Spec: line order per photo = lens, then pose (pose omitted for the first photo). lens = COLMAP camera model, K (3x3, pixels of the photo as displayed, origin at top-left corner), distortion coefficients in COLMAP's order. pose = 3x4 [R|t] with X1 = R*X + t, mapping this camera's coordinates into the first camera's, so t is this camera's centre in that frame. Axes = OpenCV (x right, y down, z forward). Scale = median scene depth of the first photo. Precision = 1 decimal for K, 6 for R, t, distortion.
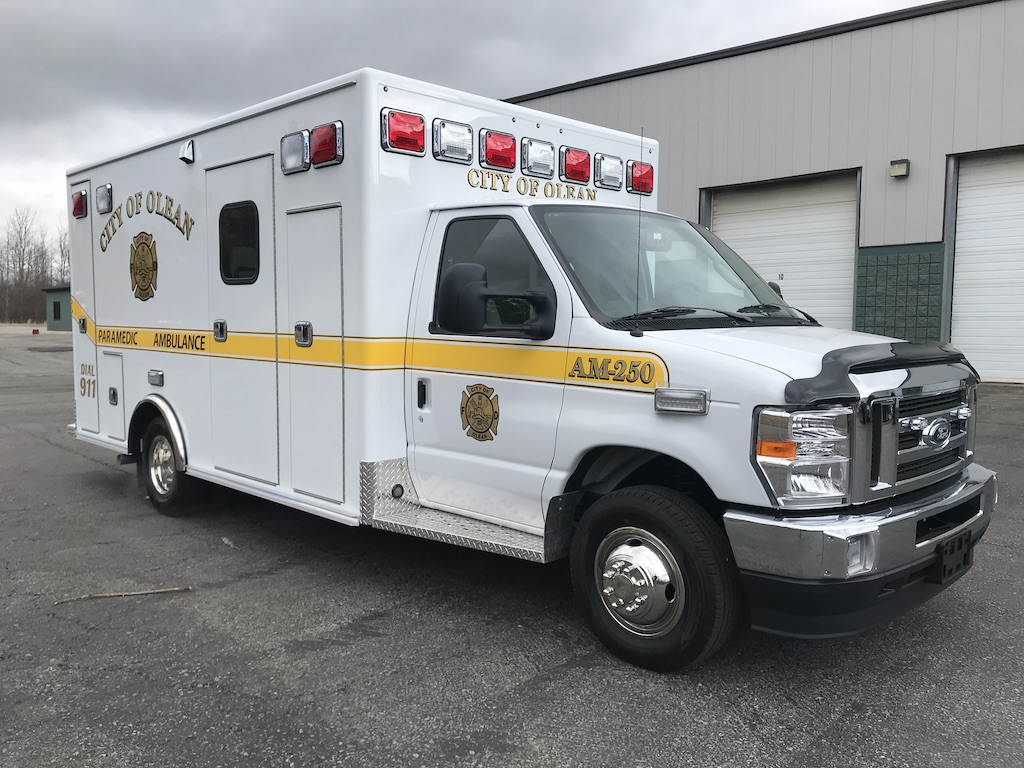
lens RADIAL K [[842.6, 0, 505.4], [0, 842.6, 387.7], [0, 0, 1]] dist [0.017679, -0.014085]
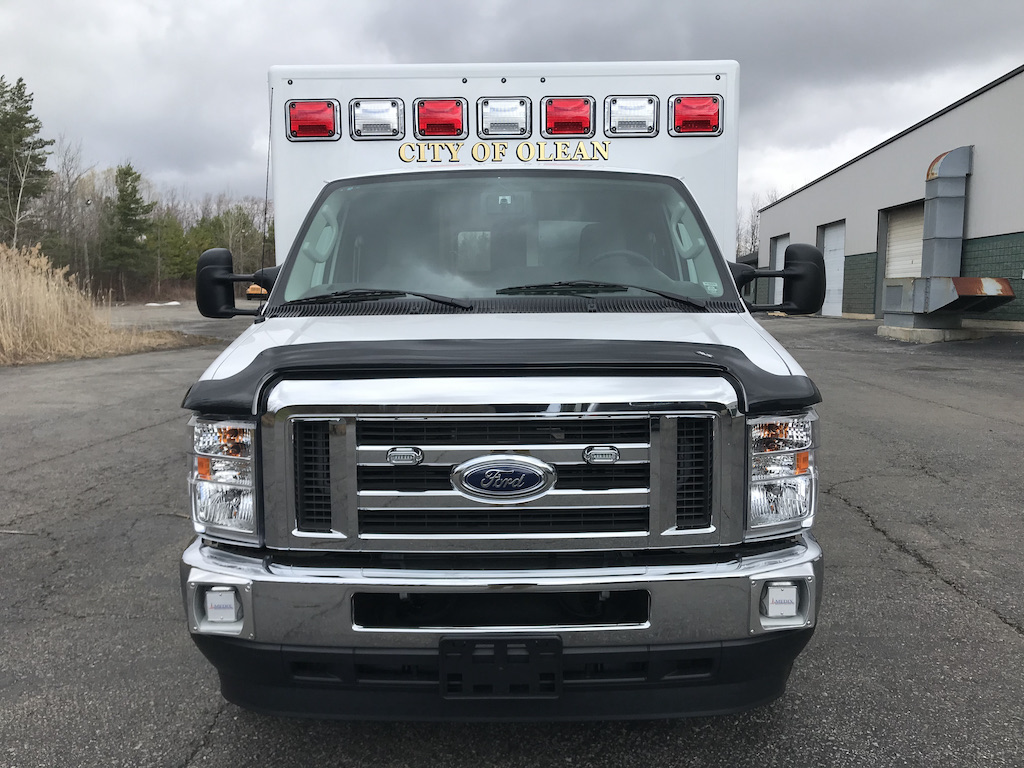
lens RADIAL K [[842.6, 0, 510.7], [0, 842.6, 385.1], [0, 0, 1]] dist [0.017679, -0.014085]
pose [[0.706992, 0.068312, -0.703915, 0.728285], [-0.048080, 0.997664, 0.048530, -0.038481], [0.705586, -0.000466, 0.708624, 0.404156]]
